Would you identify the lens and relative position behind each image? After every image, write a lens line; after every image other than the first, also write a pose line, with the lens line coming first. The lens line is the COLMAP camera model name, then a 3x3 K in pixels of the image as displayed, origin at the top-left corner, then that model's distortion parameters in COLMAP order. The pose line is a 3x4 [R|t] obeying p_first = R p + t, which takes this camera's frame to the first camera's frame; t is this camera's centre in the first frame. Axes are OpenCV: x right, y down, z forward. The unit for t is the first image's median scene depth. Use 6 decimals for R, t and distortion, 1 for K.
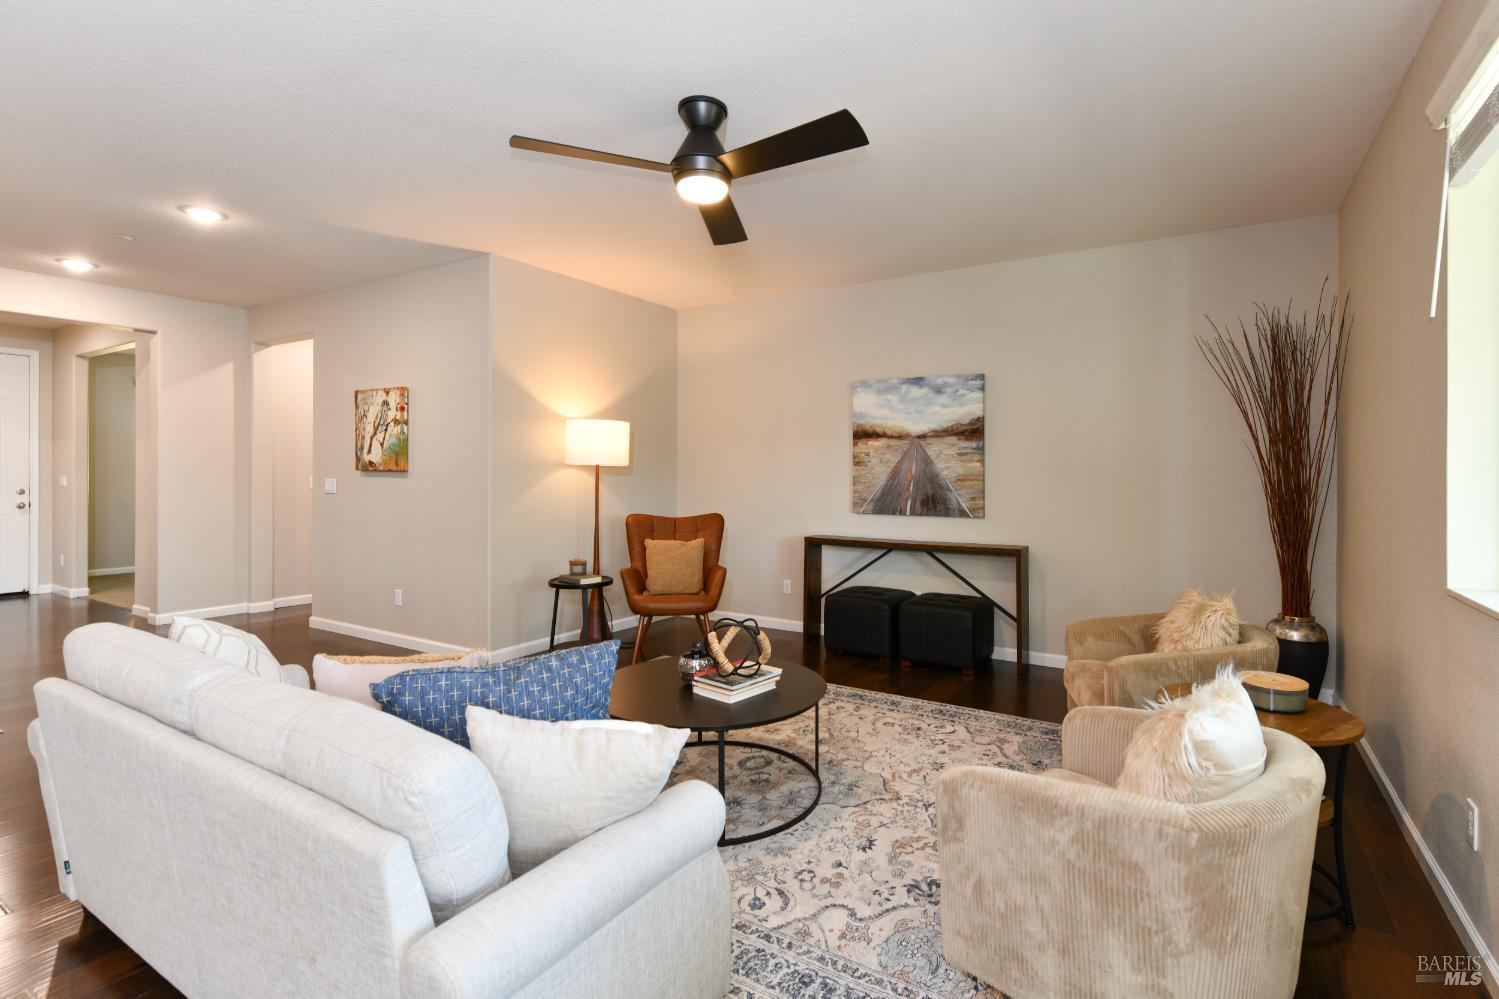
lens RADIAL K [[714.8, 0, 780.7], [0, 714.8, 473.9], [0, 0, 1]] dist [-0.002583, -0.001127]
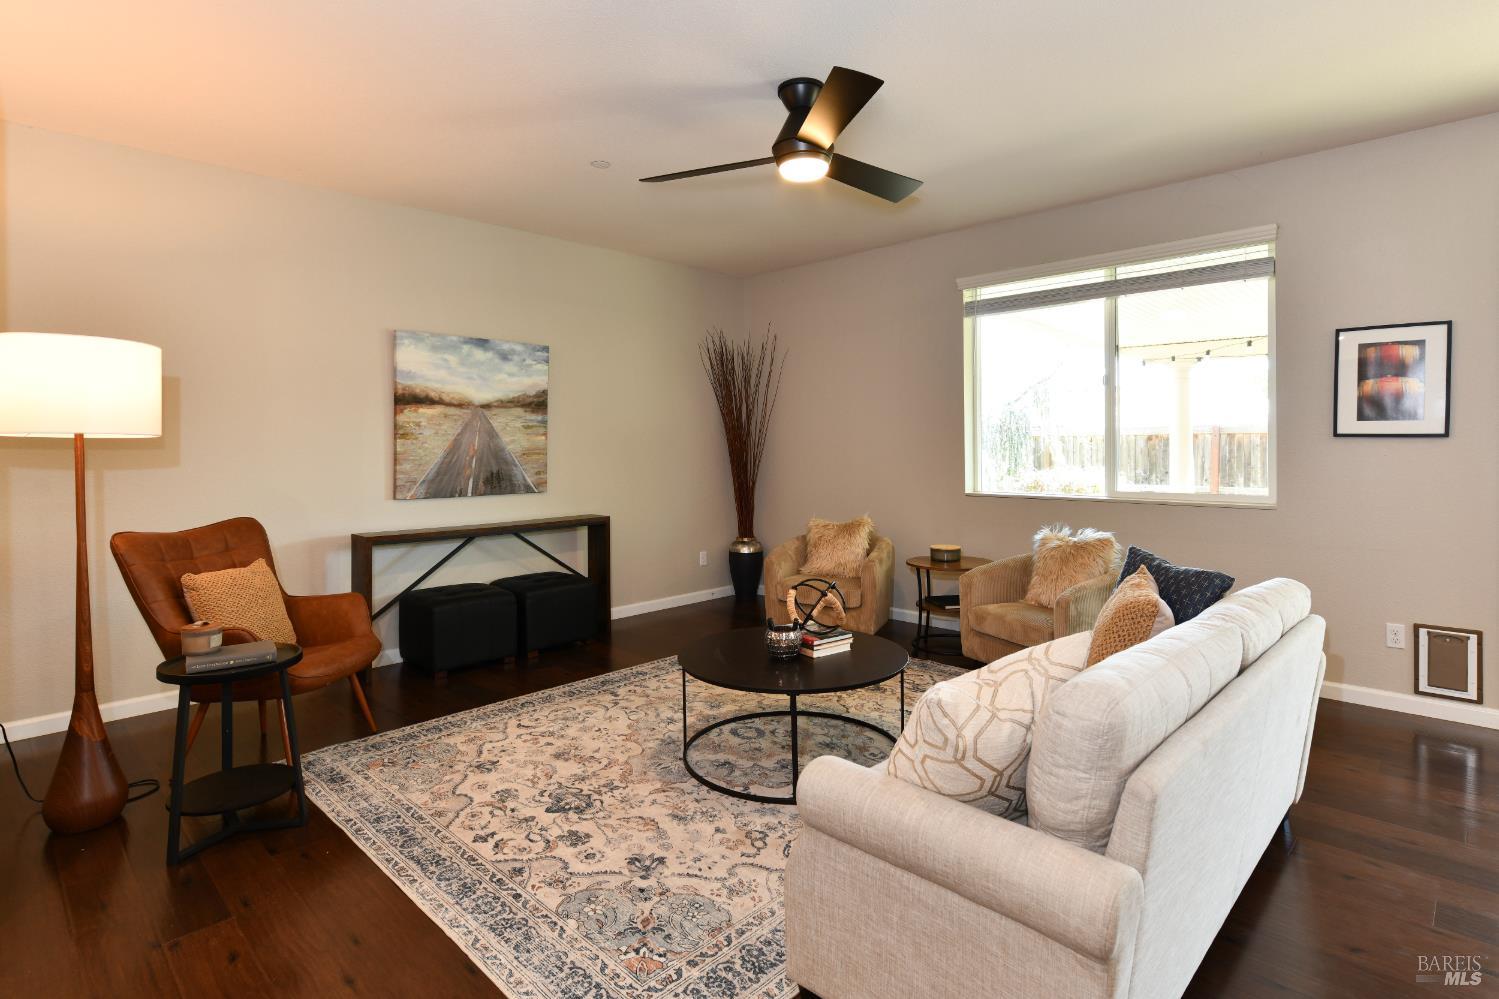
lens RADIAL K [[764.9, 0, 791.2], [0, 764.9, 452.0], [0, 0, 1]] dist [0.015543, -0.002334]
pose [[0.191245, -0.014358, 0.981437, -0.679599], [0.008778, 0.999878, 0.012917, -0.004444], [-0.981503, 0.006145, 0.191348, 0.456924]]
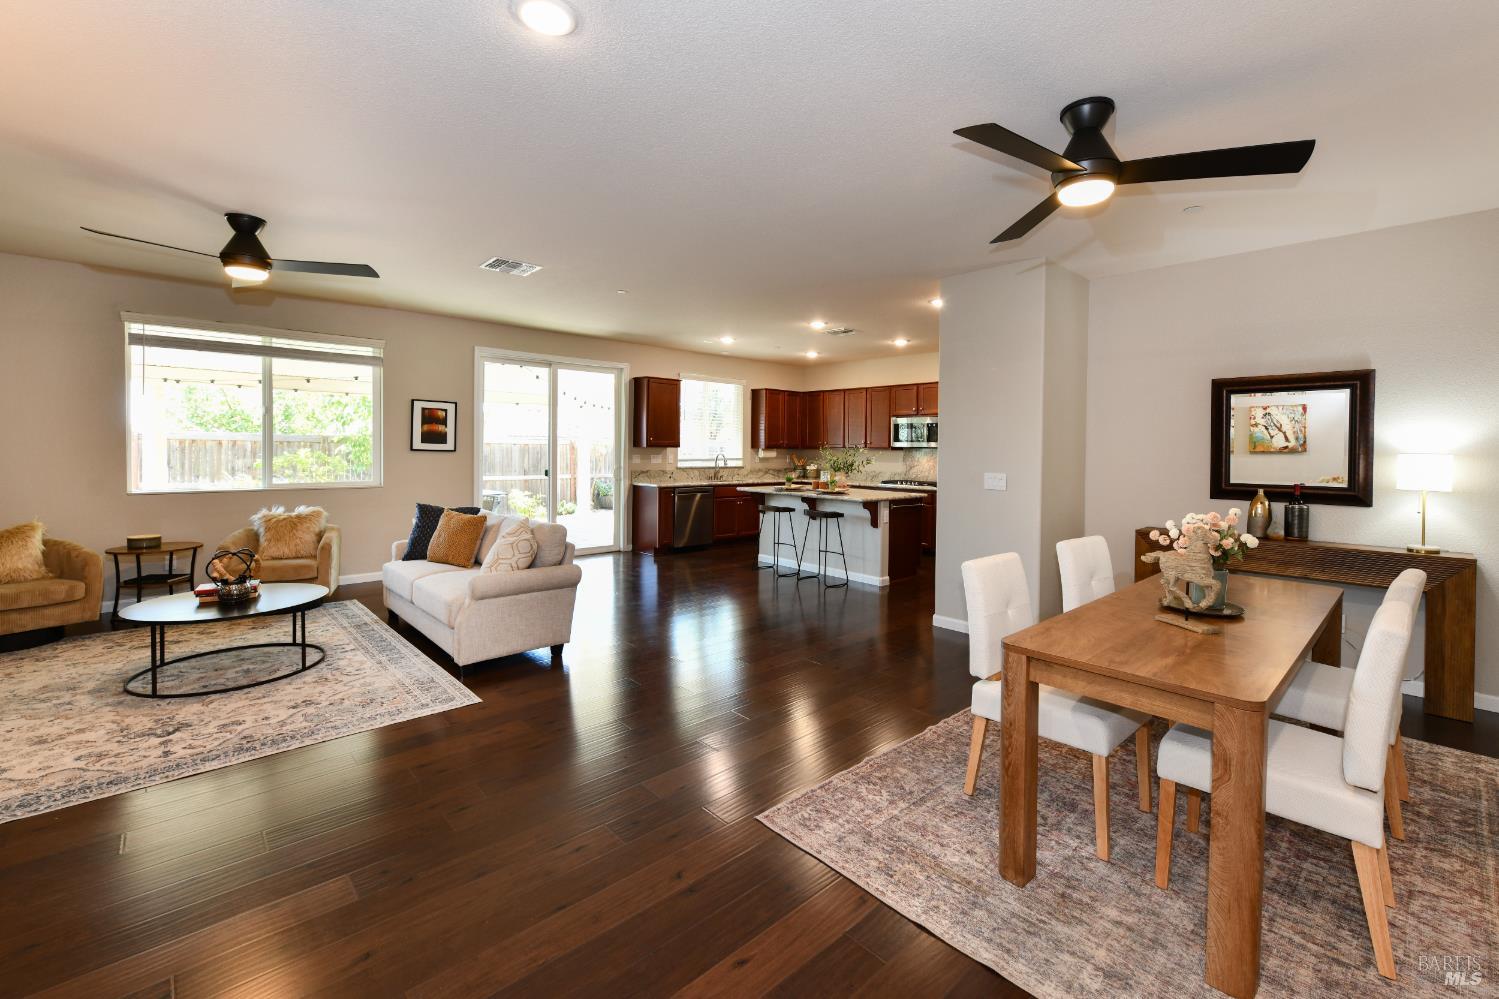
lens RADIAL K [[642.9, 0, 748.1], [0, 642.9, 454.4], [0, 0, 1]] dist [0.003812, 0.000046]
pose [[-0.960913, -0.018500, 0.276231, -0.854132], [-0.015465, 0.999794, 0.013159, -0.023417], [-0.276417, 0.008372, -0.961001, 1.103918]]
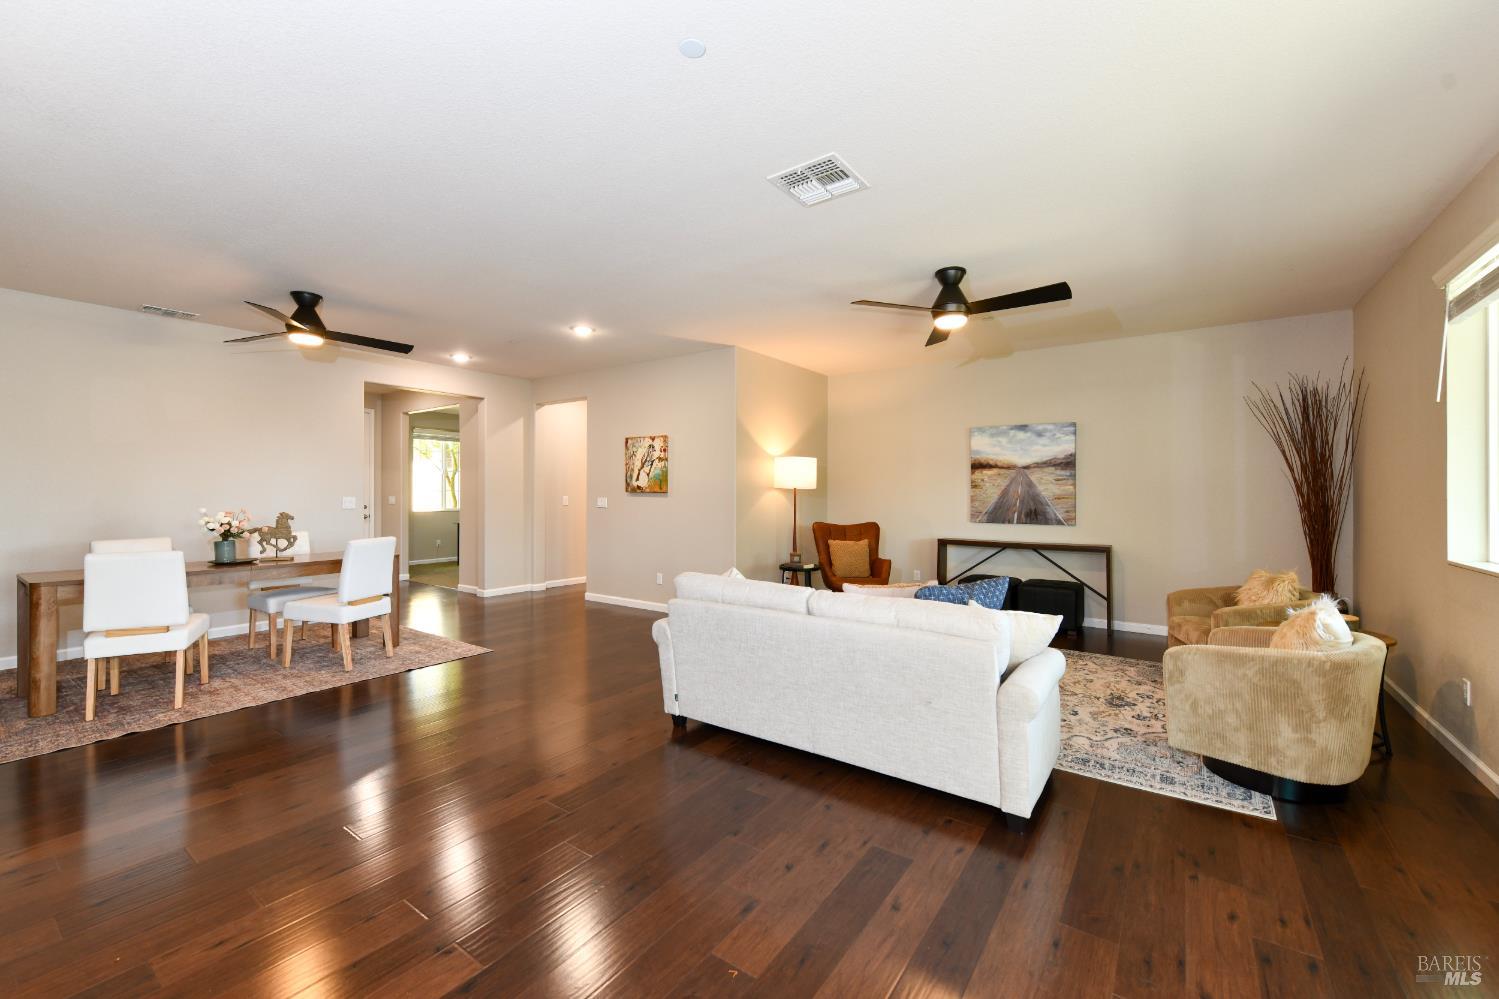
lens RADIAL K [[618.3, 0, 739.9], [0, 618.3, 492.2], [0, 0, 1]] dist [-0.004487, -0.000175]
pose [[0.996578, -0.001616, -0.082646, -0.267004], [0.001335, 0.999993, -0.003454, -0.000044], [0.082651, 0.003331, 0.996573, -0.256293]]
